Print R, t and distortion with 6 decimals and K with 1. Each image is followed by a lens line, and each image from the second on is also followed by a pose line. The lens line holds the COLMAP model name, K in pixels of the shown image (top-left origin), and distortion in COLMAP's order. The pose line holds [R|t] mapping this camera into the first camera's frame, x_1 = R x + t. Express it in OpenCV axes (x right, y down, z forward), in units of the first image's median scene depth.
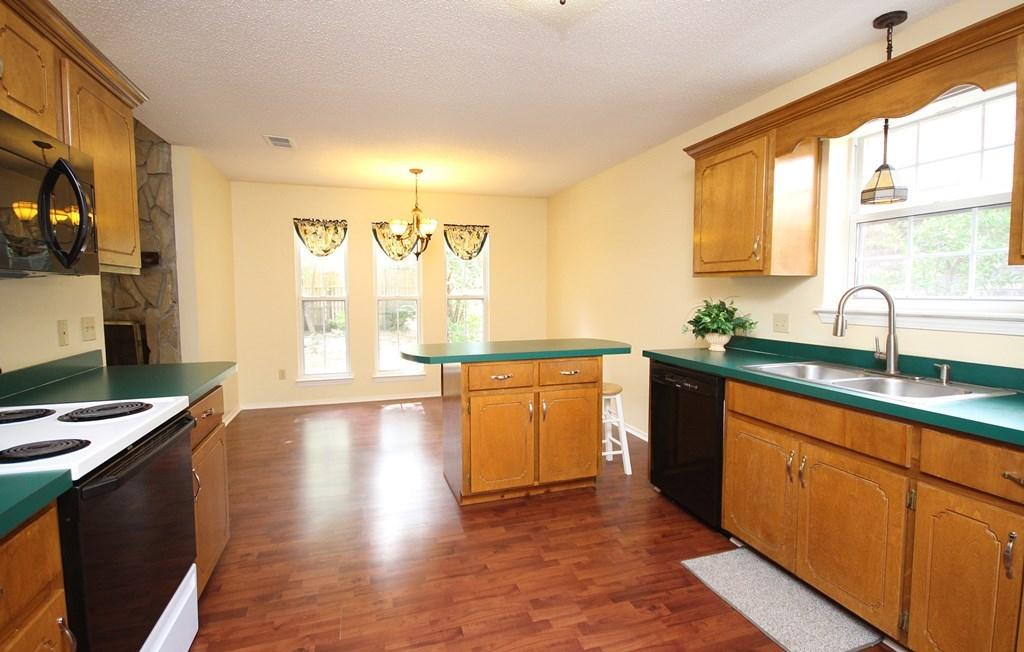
lens RADIAL K [[483.6, 0, 512.8], [0, 483.6, 323.7], [0, 0, 1]] dist [-0.006535, 0.000575]
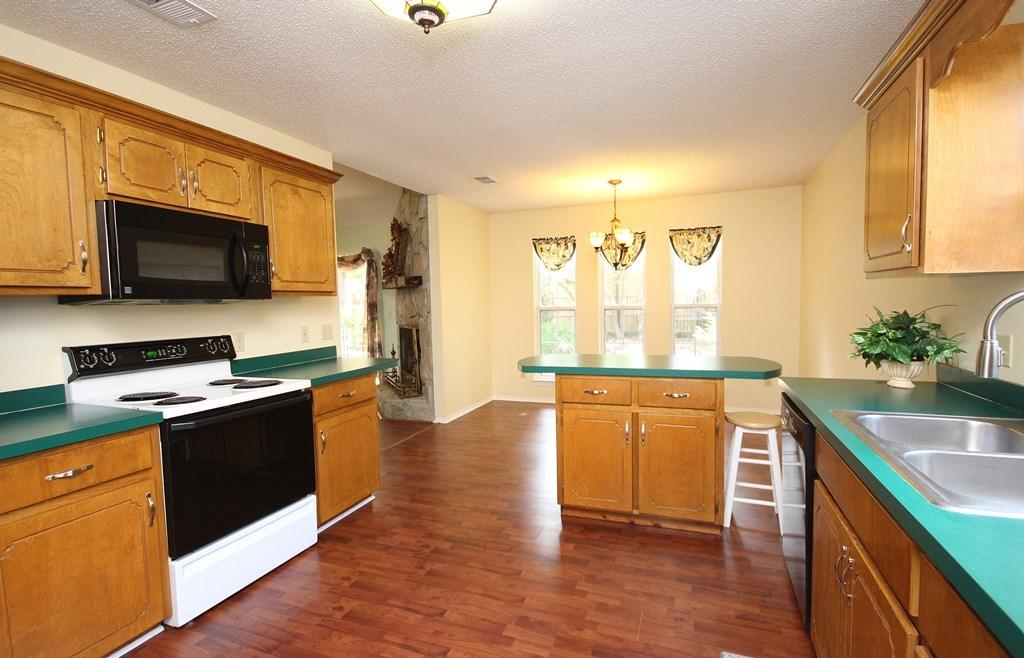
lens RADIAL K [[479.8, 0, 520.2], [0, 479.8, 329.8], [0, 0, 1]] dist [-0.004534, -0.000660]
pose [[0.783762, 0.023152, -0.620630, 0.417828], [-0.023932, 0.999689, 0.007070, -0.015162], [0.620600, 0.009312, 0.784072, 0.145031]]
